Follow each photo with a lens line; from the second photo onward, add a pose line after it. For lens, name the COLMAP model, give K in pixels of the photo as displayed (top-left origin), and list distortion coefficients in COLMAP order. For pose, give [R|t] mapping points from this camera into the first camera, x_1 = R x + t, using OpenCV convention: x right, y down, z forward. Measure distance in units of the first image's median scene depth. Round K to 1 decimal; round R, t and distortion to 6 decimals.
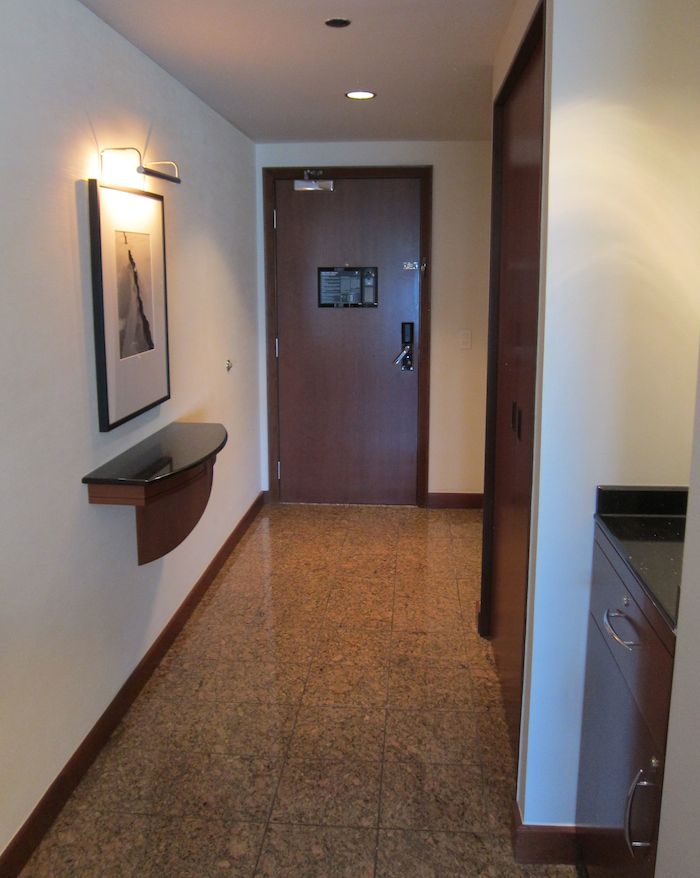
lens RADIAL K [[848.5, 0, 349.4], [0, 848.5, 435.3], [0, 0, 1]] dist [0.000008, 0.000000]
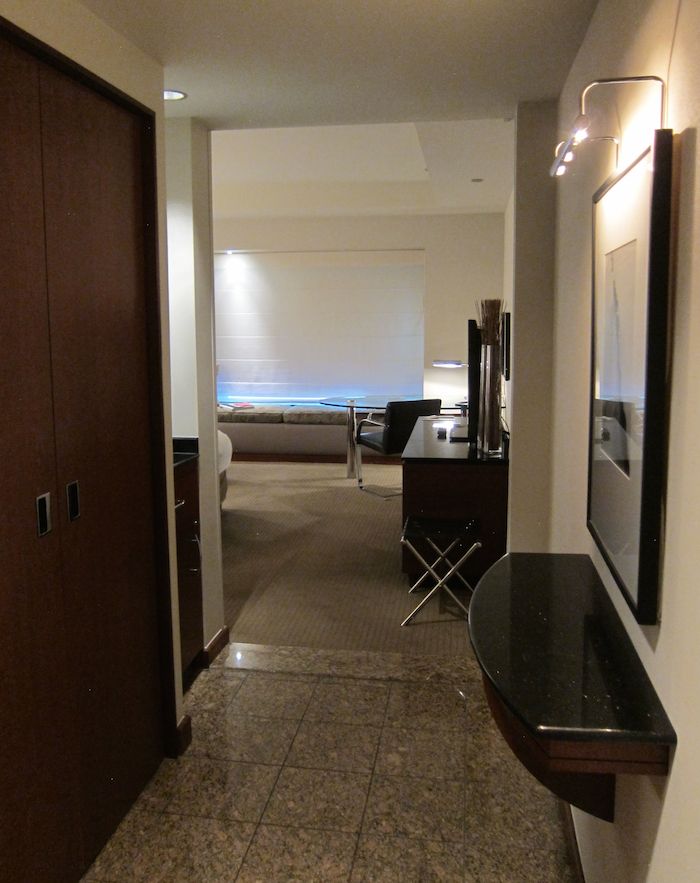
lens RADIAL K [[853.3, 0, 349.9], [0, 853.3, 440.0], [0, 0, 1]] dist [0.000008, 0.000000]
pose [[-0.997862, 0.001248, 0.065348, -0.131001], [0.022894, 0.943151, 0.331574, -0.353995], [-0.061220, 0.332361, -0.941163, 1.808154]]
